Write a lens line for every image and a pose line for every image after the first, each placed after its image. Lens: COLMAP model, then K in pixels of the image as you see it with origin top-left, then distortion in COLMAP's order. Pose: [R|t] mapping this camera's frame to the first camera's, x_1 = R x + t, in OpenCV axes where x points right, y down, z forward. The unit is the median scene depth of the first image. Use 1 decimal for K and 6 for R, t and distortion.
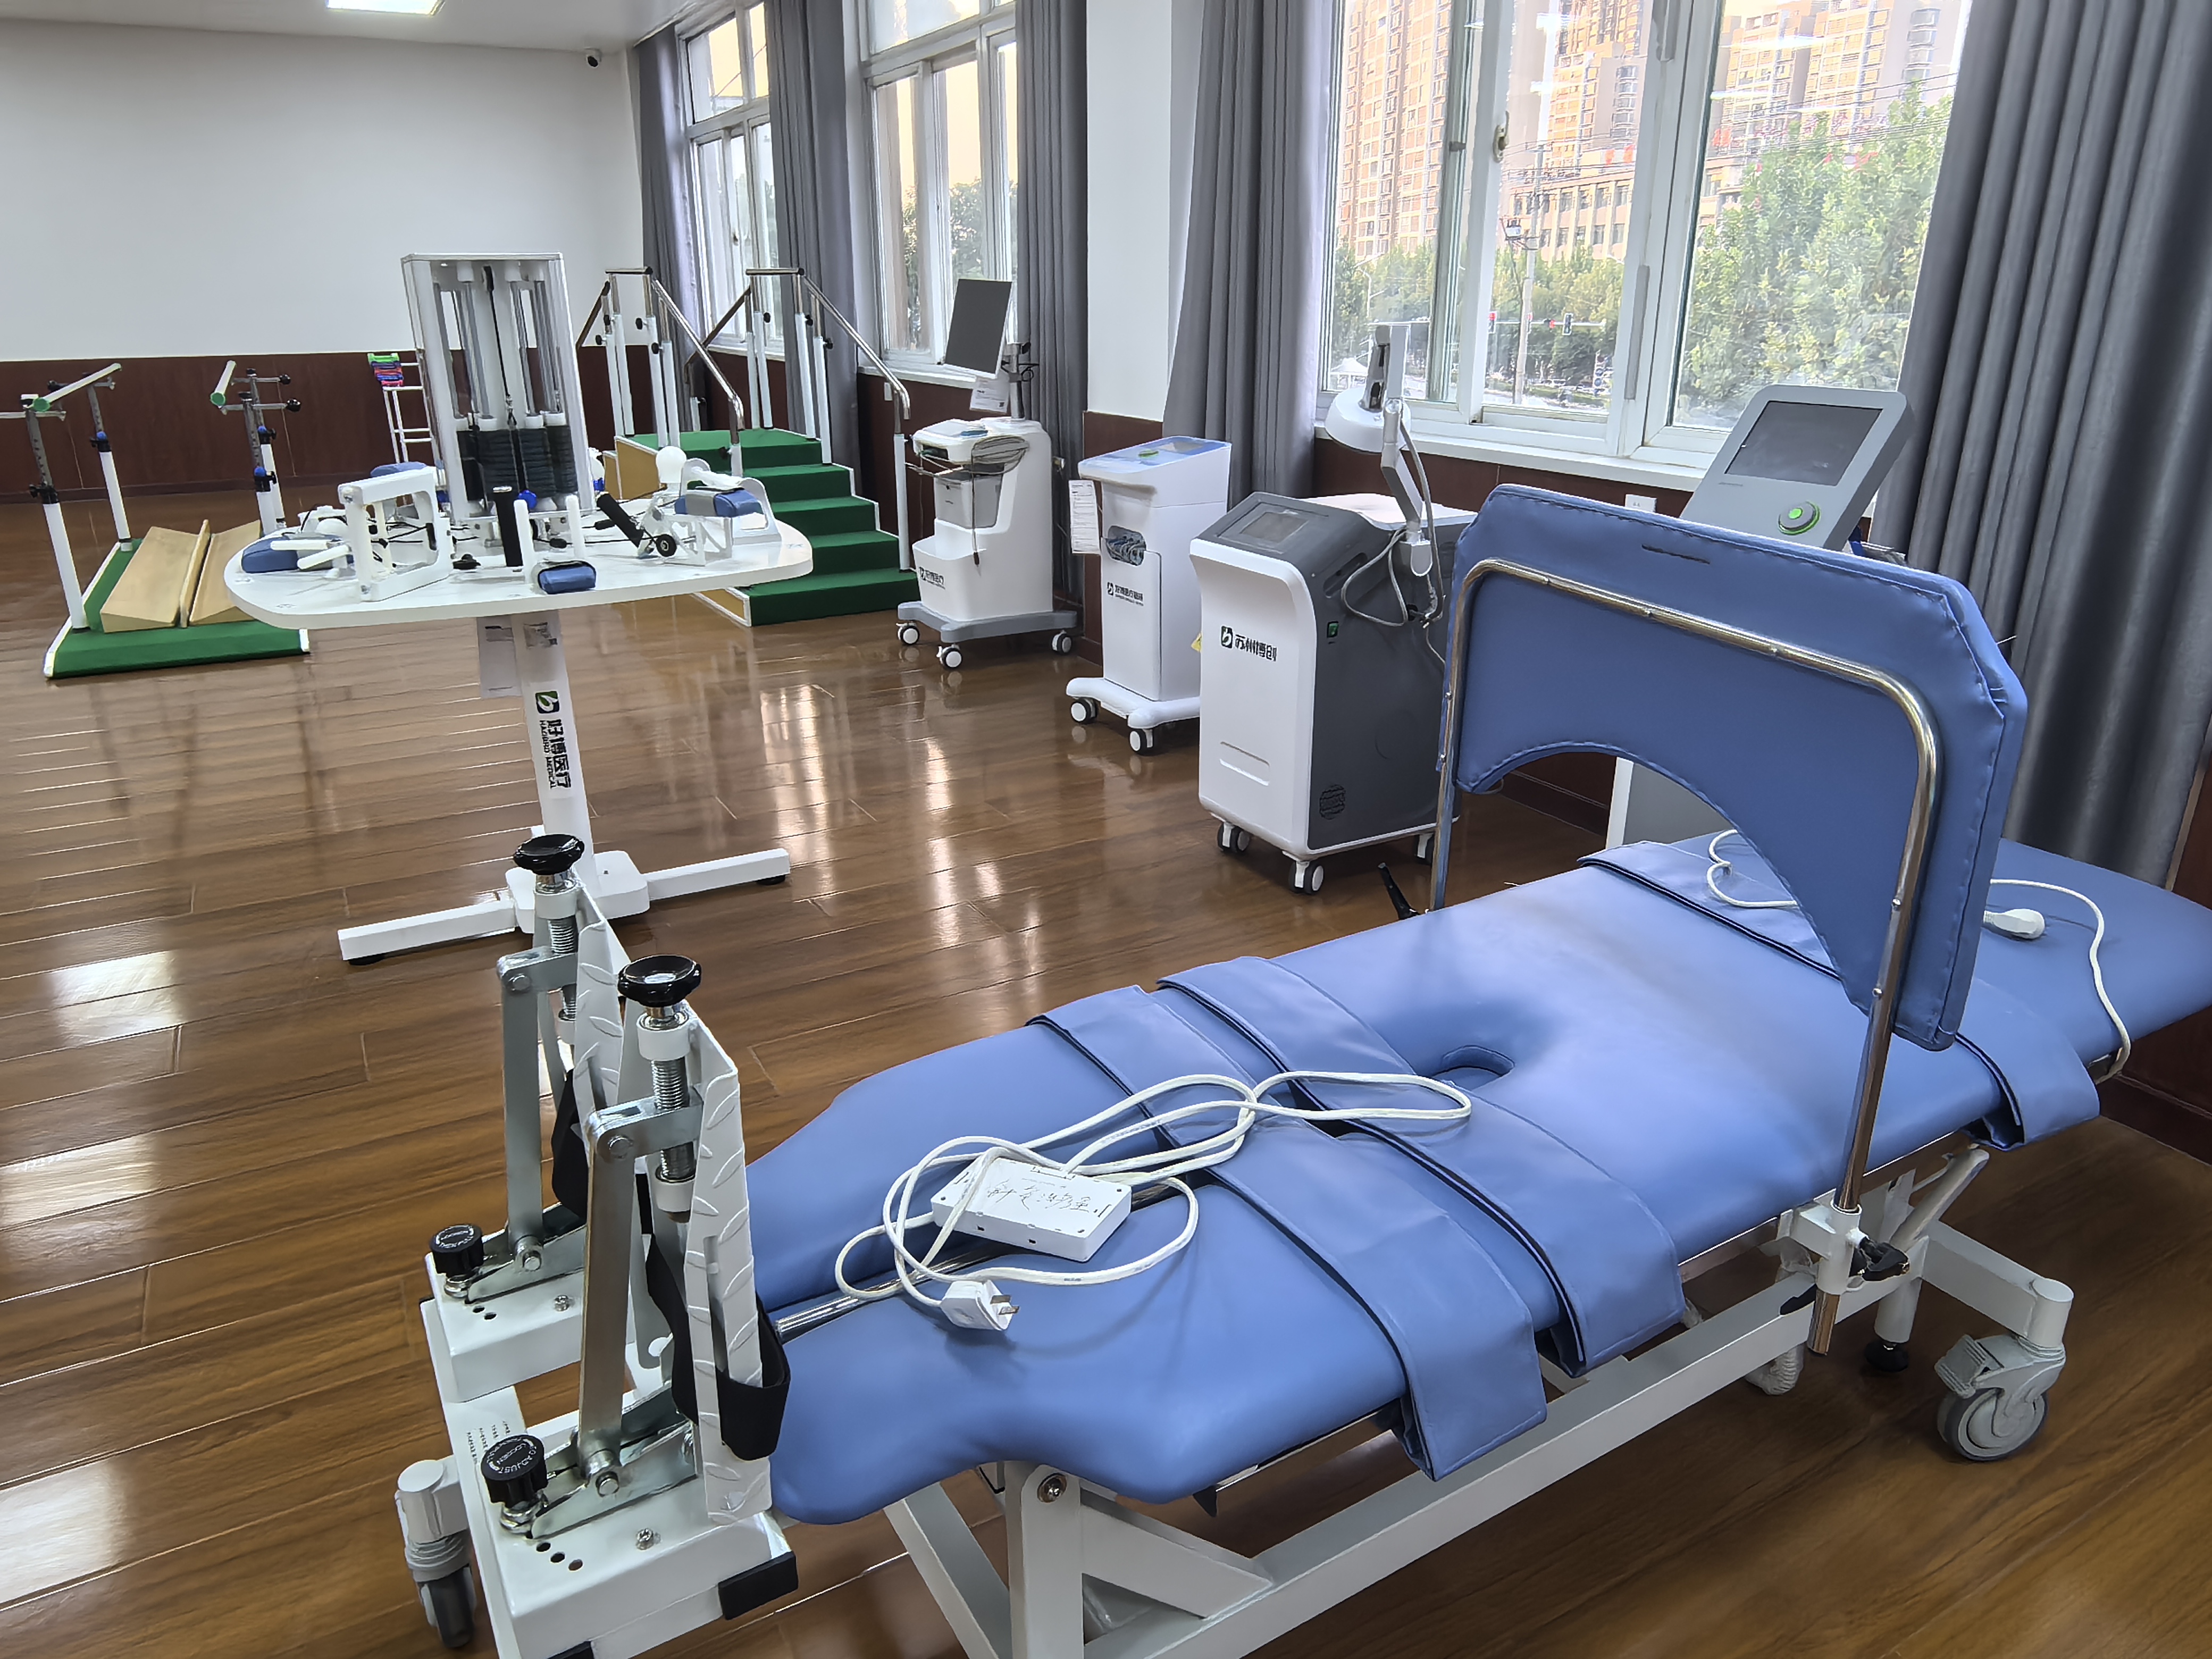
lens RADIAL K [[1364.3, 0, 1106.0], [0, 1364.3, 829.5], [0, 0, 1]] dist [0.001837, 0.000245]
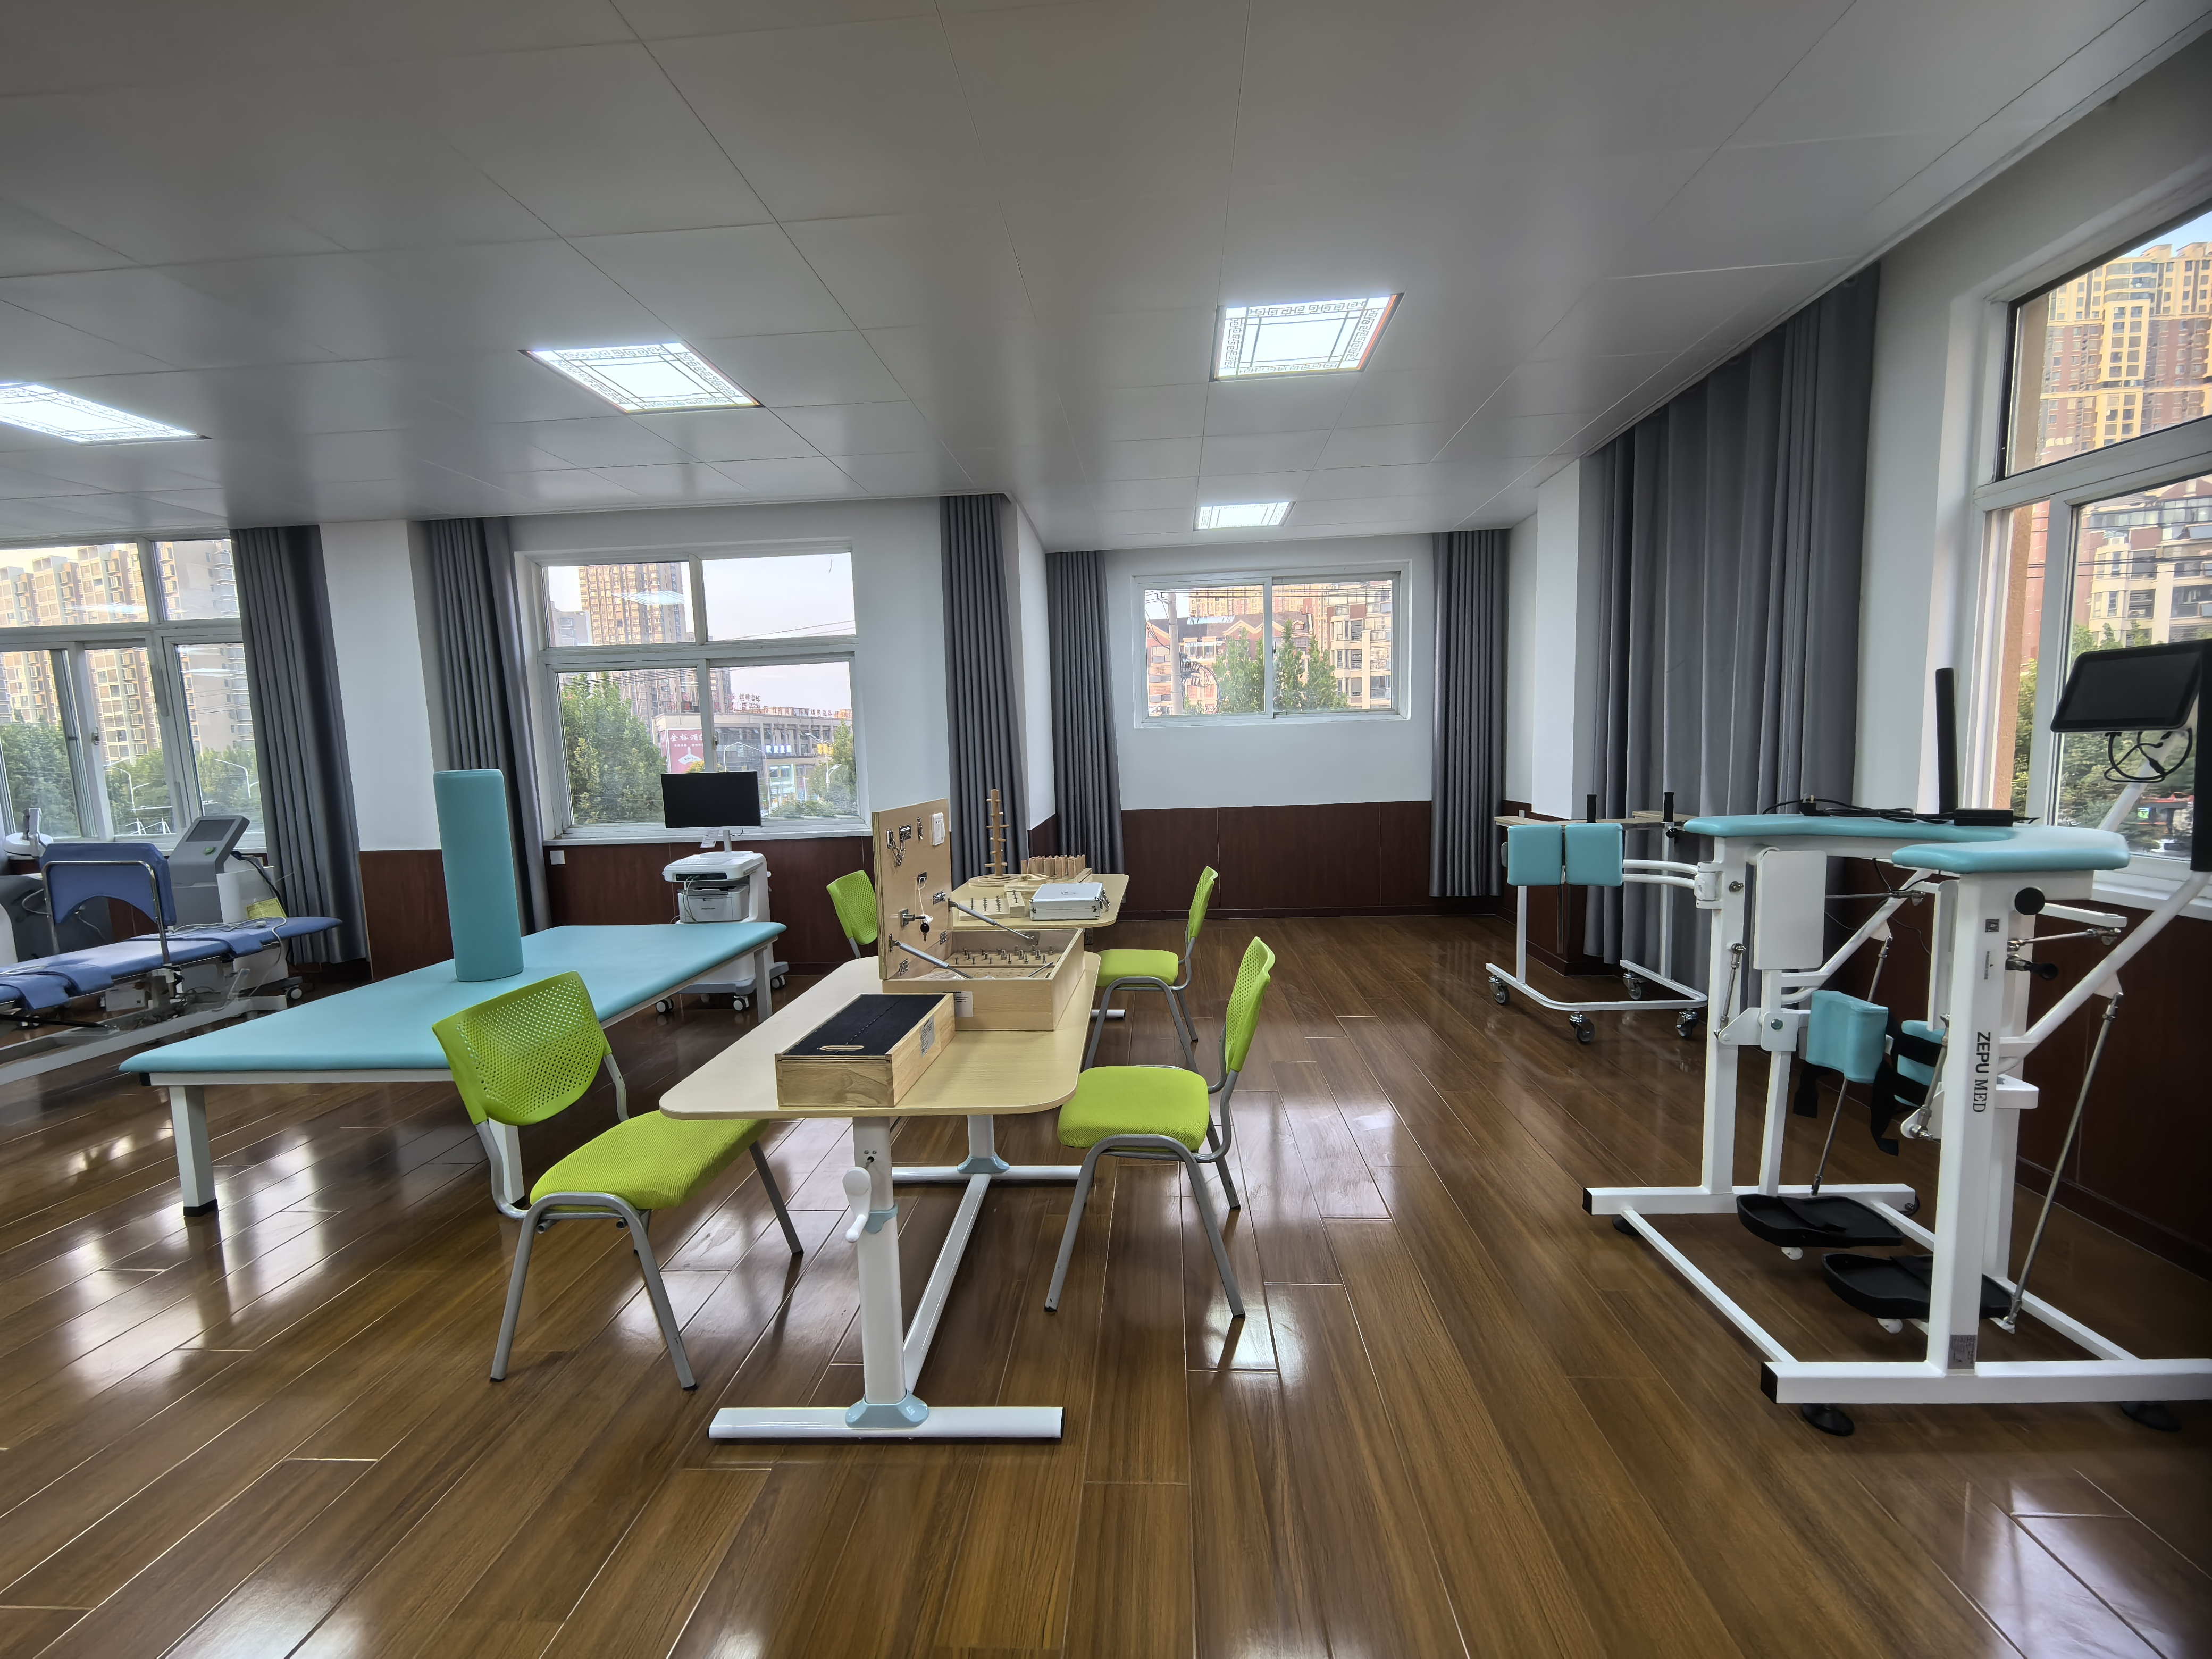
lens RADIAL K [[876.5, 0, 1112.7], [0, 876.5, 833.7], [0, 0, 1]] dist [0.007719, -0.000053]
pose [[0.533502, -0.101773, 0.839653, -0.010778], [0.343934, 0.933055, -0.105436, 0.051703], [-0.772712, 0.345036, 0.532791, -0.135948]]
